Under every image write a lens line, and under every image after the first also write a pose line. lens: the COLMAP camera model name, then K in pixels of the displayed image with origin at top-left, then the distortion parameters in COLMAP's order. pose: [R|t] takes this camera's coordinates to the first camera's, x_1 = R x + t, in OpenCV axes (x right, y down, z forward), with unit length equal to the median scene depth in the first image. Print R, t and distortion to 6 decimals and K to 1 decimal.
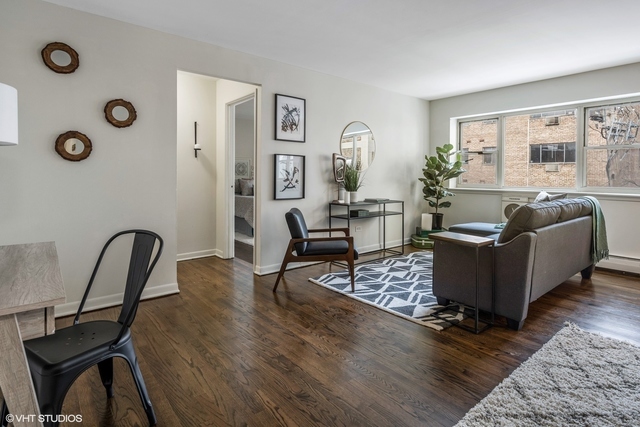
lens RADIAL K [[335.9, 0, 317.6], [0, 335.9, 179.7], [0, 0, 1]] dist [-0.000990, -0.000308]
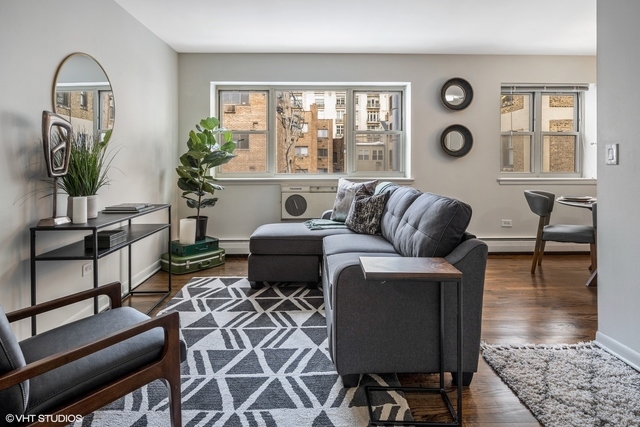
lens RADIAL K [[365.3, 0, 317.8], [0, 365.3, 161.1], [0, 0, 1]] dist [-0.002970, -0.000461]
pose [[0.622165, -0.004838, 0.782871, -0.088754], [0.017333, 0.999821, -0.007596, -0.003545], [-0.782695, 0.018296, 0.622137, 0.391249]]
